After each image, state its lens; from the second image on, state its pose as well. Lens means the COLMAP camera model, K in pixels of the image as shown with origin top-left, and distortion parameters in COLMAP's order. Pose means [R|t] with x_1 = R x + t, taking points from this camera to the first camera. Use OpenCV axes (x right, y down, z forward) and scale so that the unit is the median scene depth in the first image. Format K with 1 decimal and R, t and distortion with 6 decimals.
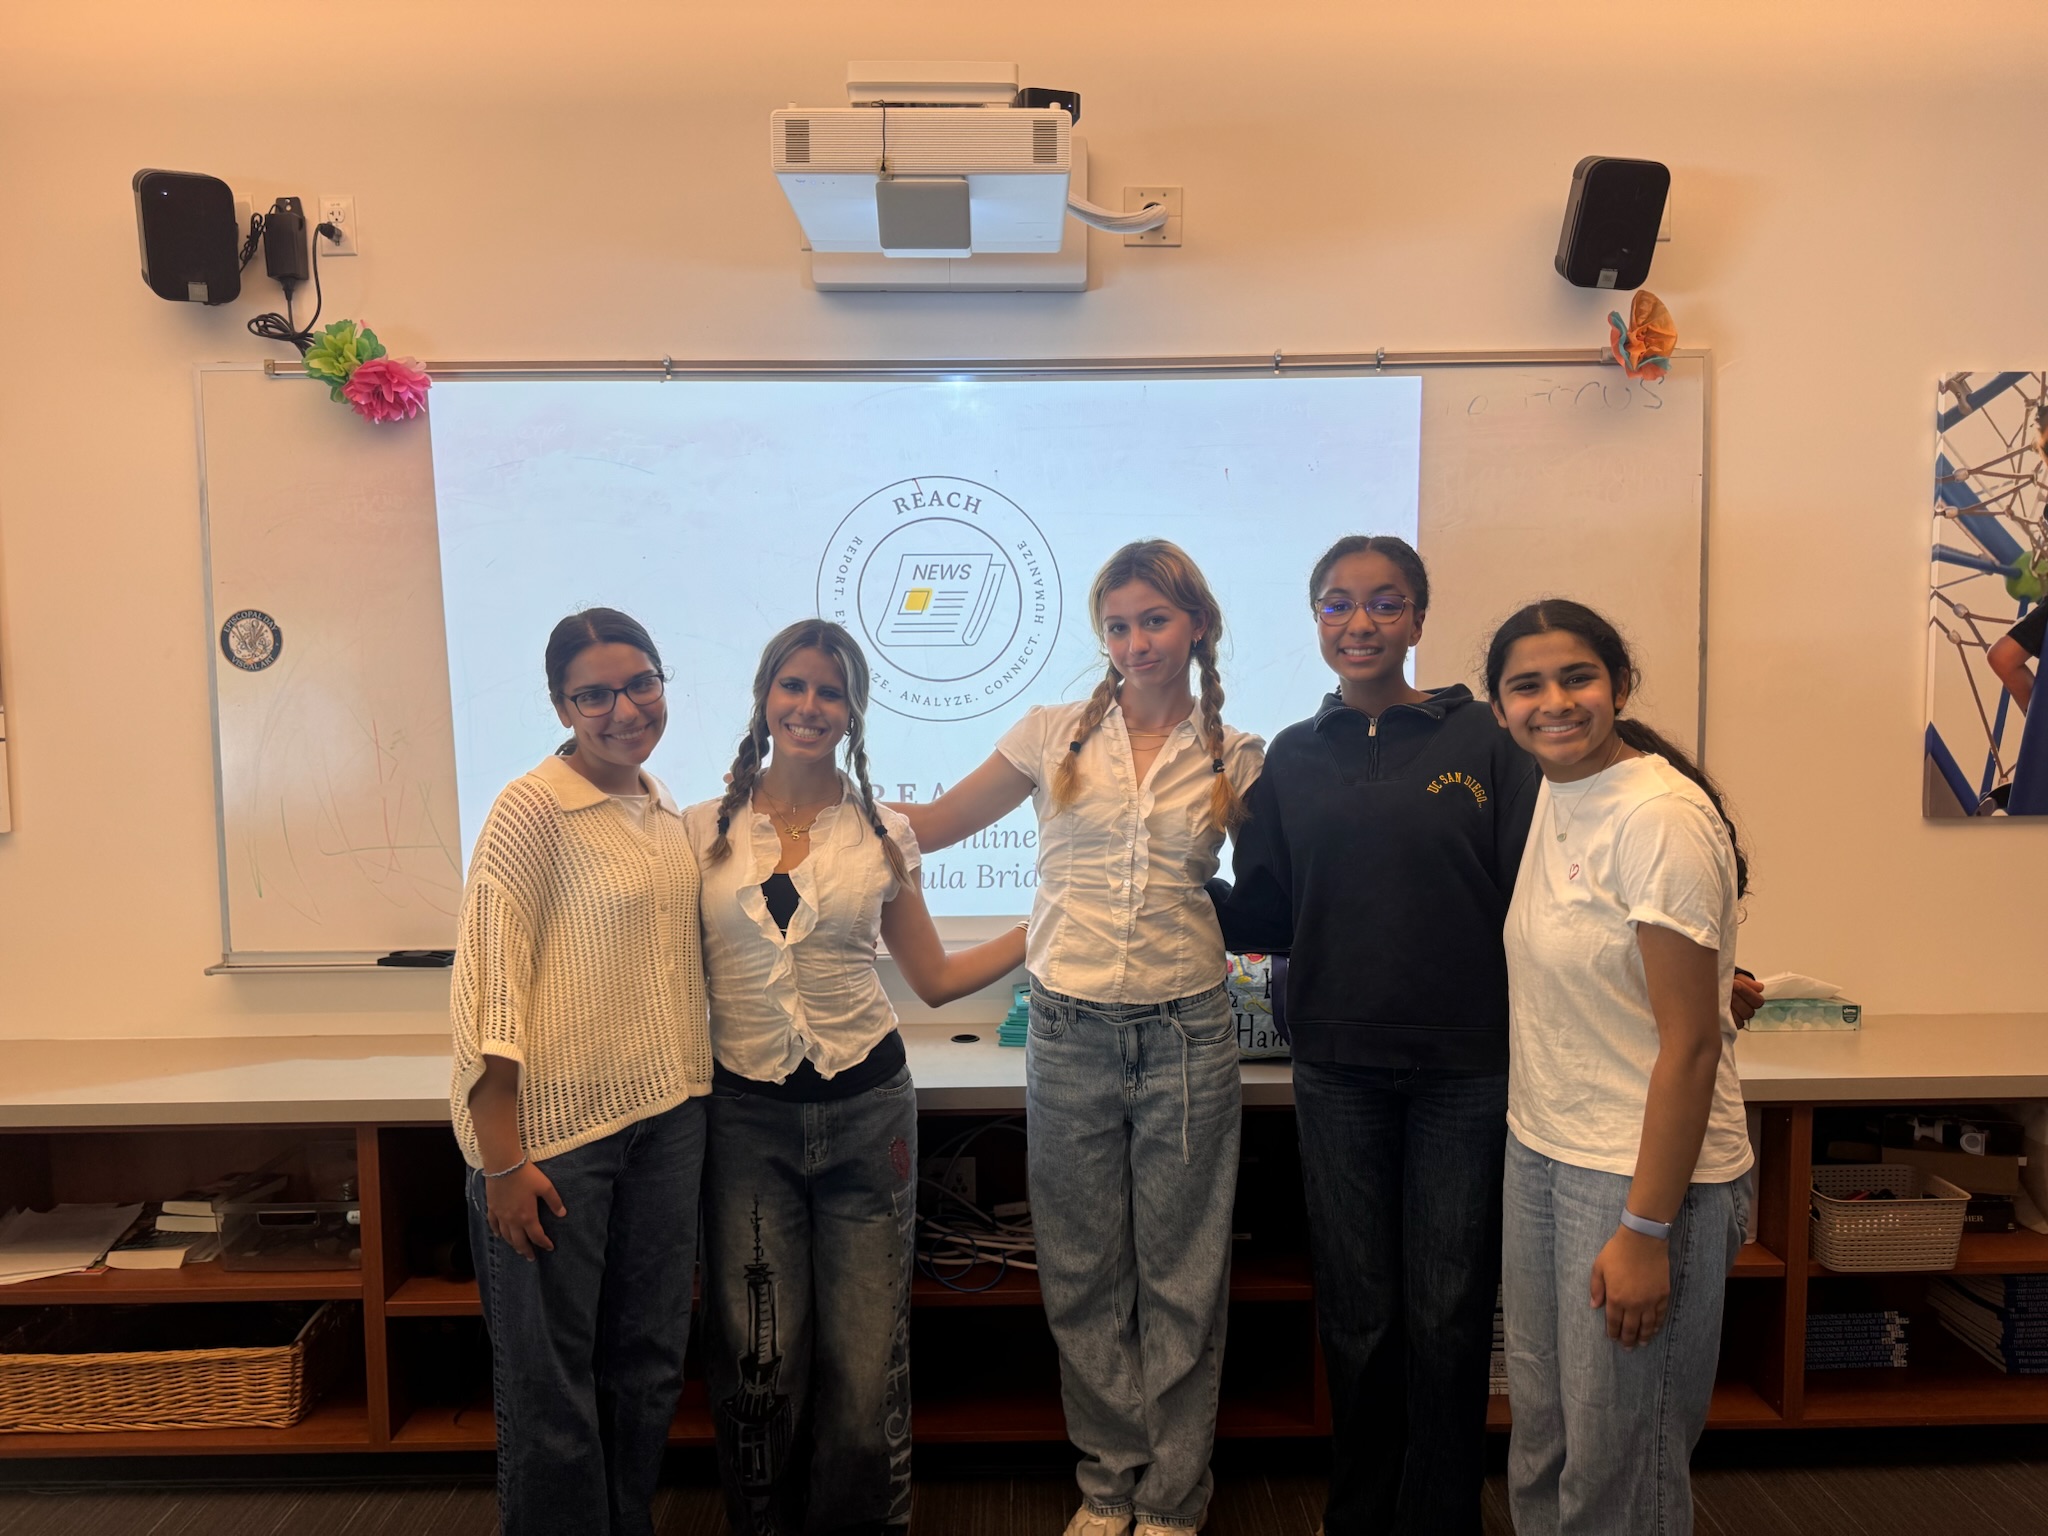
lens RADIAL K [[1441.8, 0, 1024.0], [0, 1441.8, 768.0], [0, 0, 1]] dist [0.023418, 0.000210]
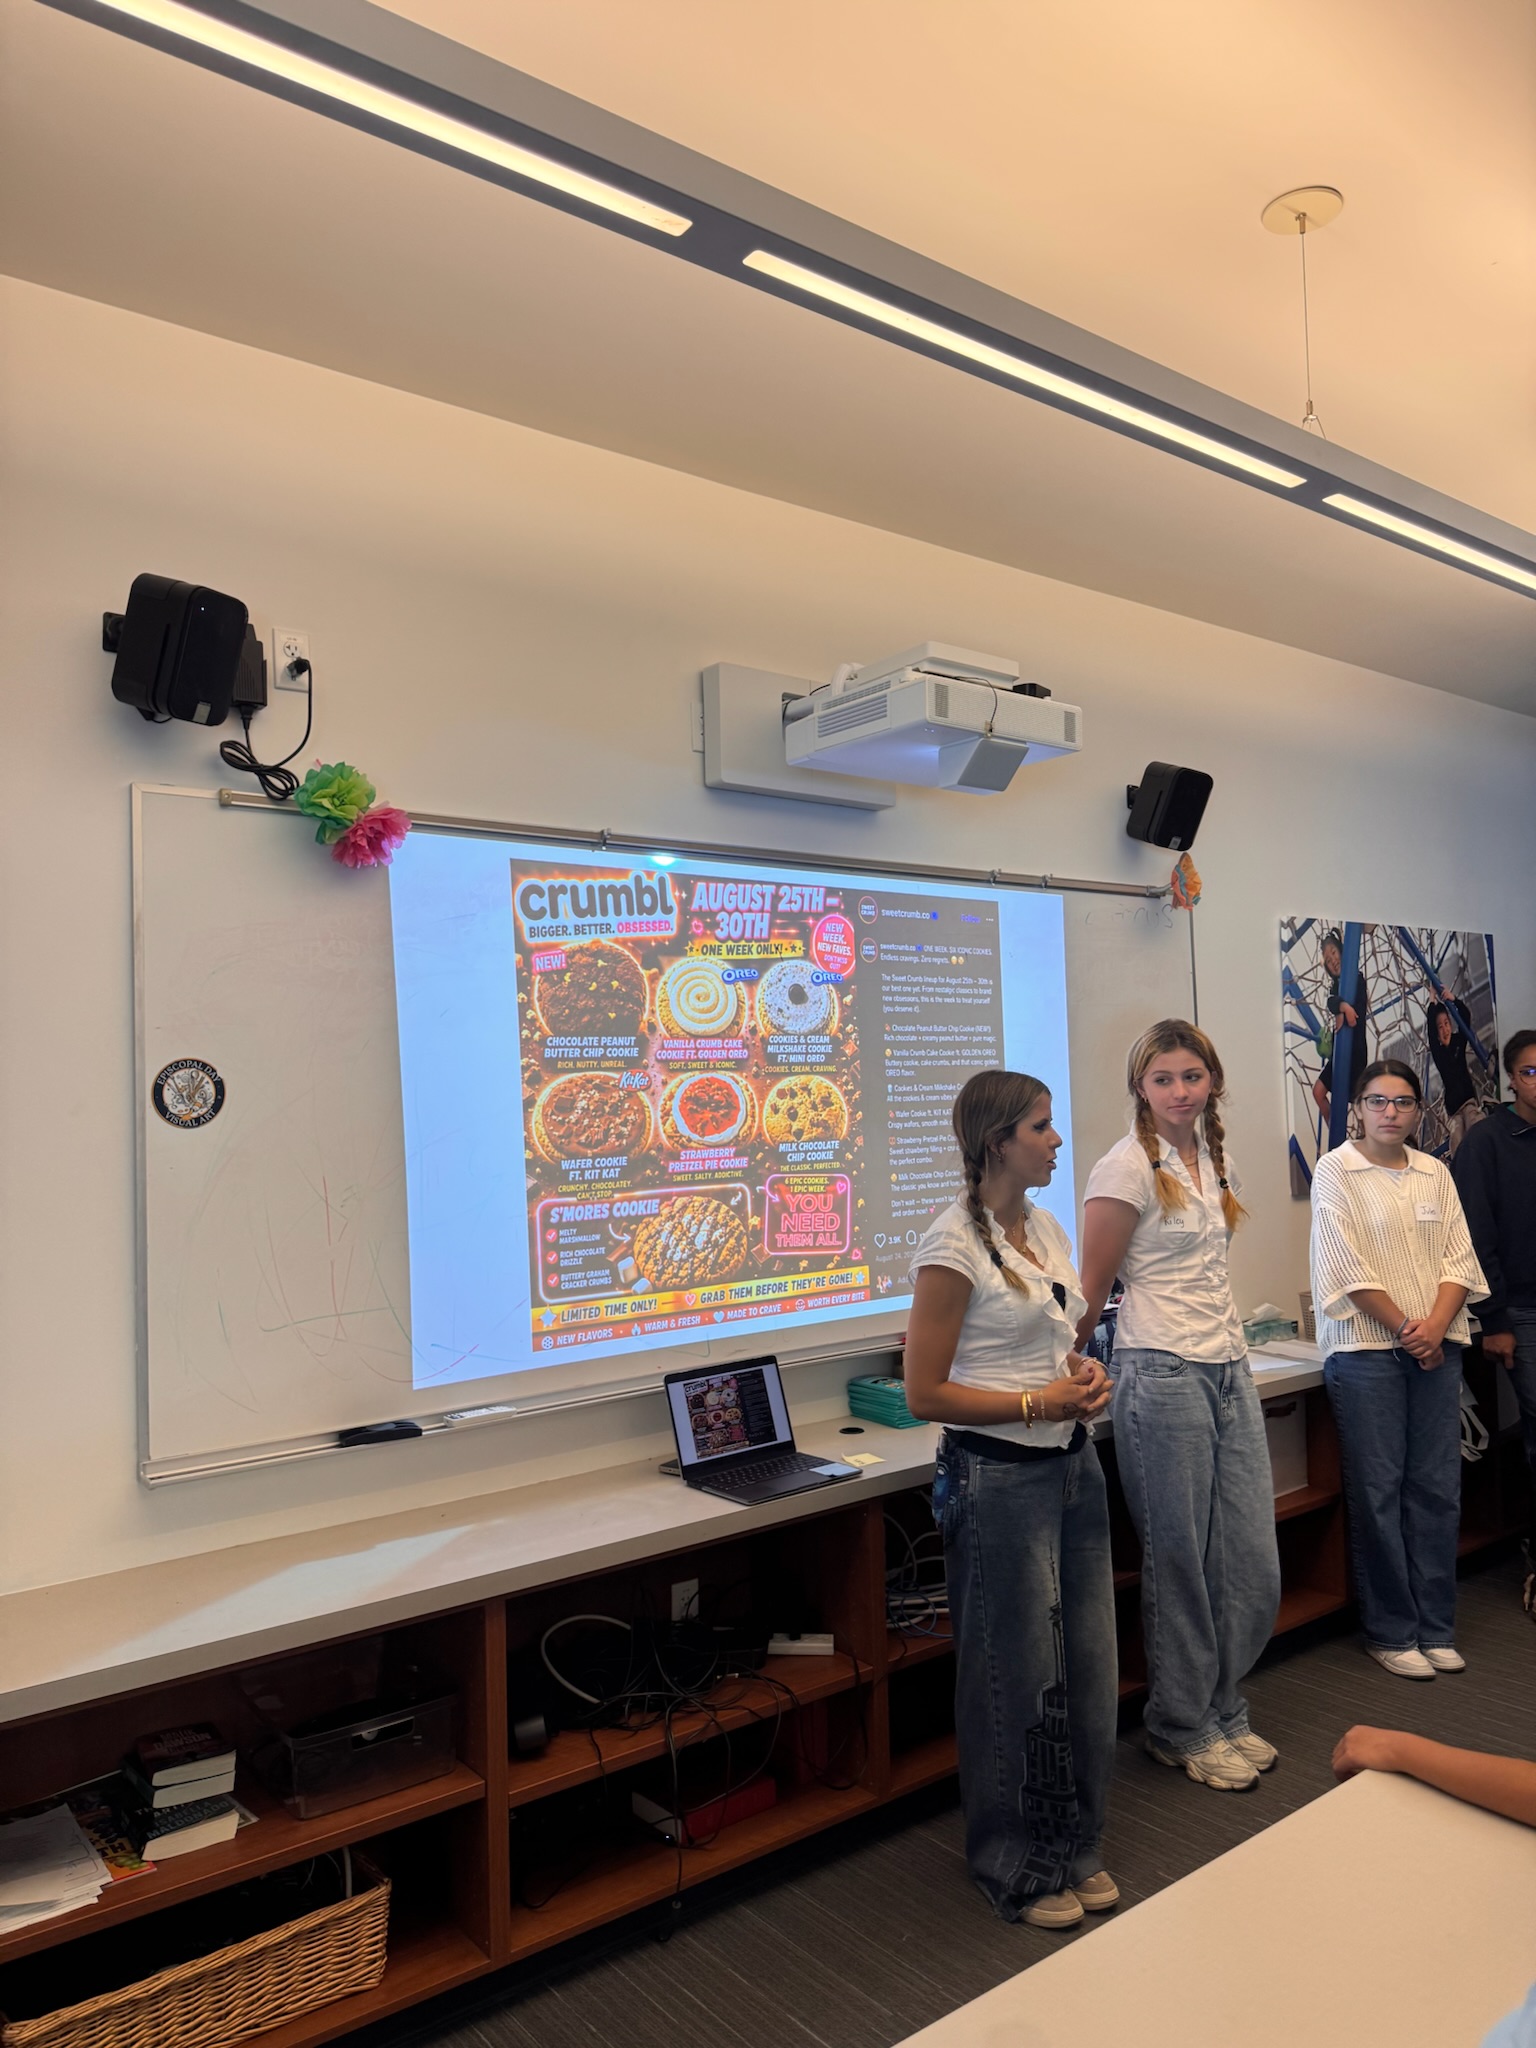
lens RADIAL K [[1441.8, 0, 768.0], [0, 1441.8, 1024.0], [0, 0, 1]] dist [0.023418, 0.000210]
pose [[0.801335, 0.017736, 0.597953, -0.778149], [0.051051, 0.993887, -0.097894, -0.025518], [-0.596033, 0.108972, 0.795531, 0.082991]]
